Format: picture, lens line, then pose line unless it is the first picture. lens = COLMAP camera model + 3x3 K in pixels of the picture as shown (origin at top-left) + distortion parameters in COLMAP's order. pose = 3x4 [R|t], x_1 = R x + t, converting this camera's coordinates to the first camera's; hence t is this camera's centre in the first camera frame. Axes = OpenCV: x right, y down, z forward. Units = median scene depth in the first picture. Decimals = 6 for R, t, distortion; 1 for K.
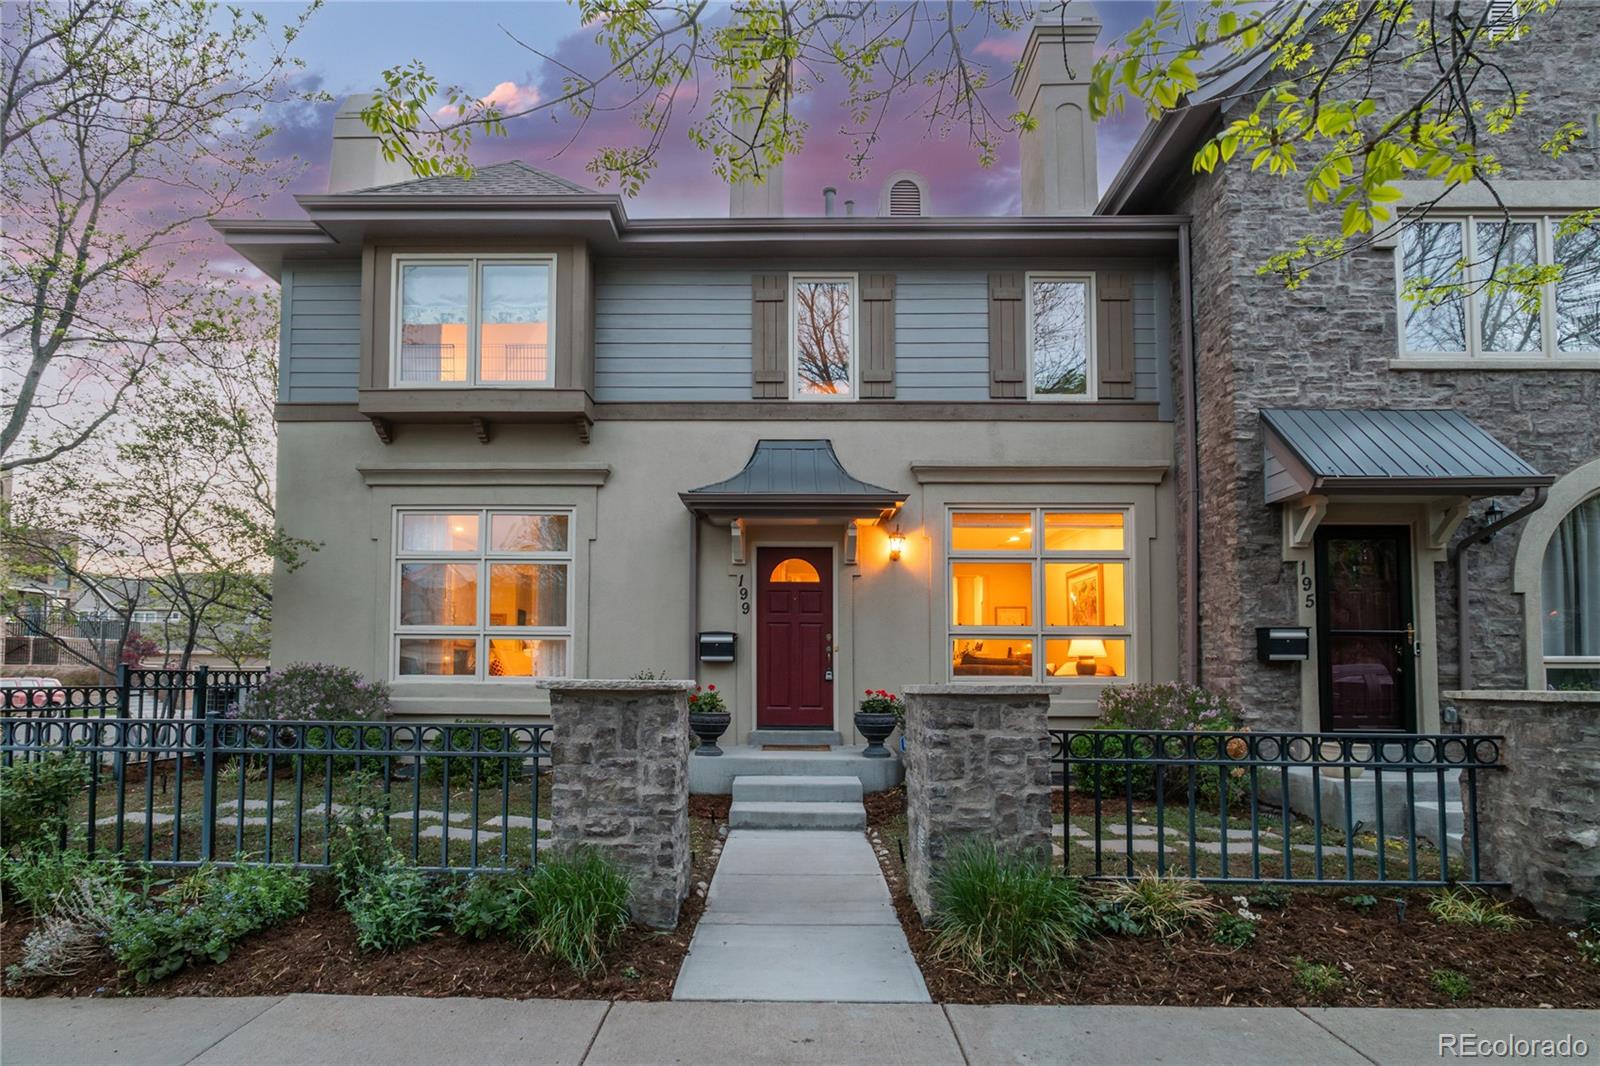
lens RADIAL K [[771.5, 0, 801.7], [0, 771.5, 583.1], [0, 0, 1]] dist [-0.008454, -0.000267]
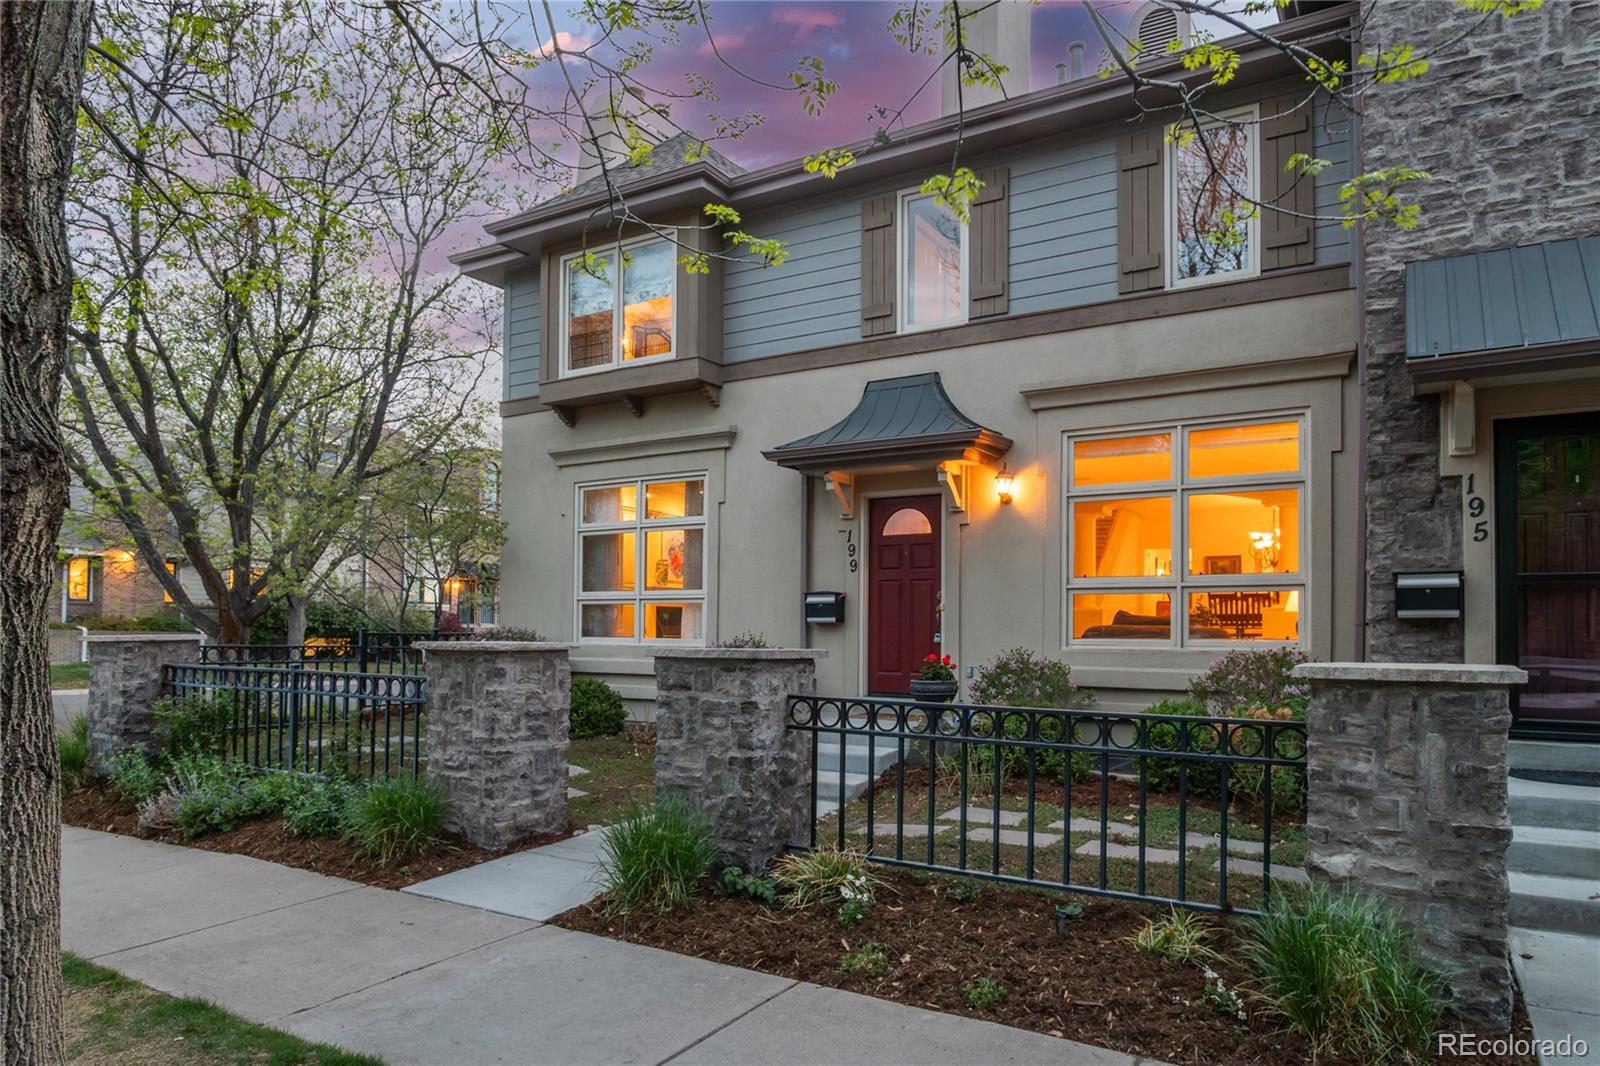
lens RADIAL K [[913.1, 0, 800.0], [0, 913.1, 533.0], [0, 0, 1]] dist [-0.016160, 0.000160]
pose [[0.879964, -0.051535, -0.472237, 0.410917], [0.054663, 0.998480, -0.007105, -0.002616], [0.471885, -0.019562, 0.881443, -0.002825]]
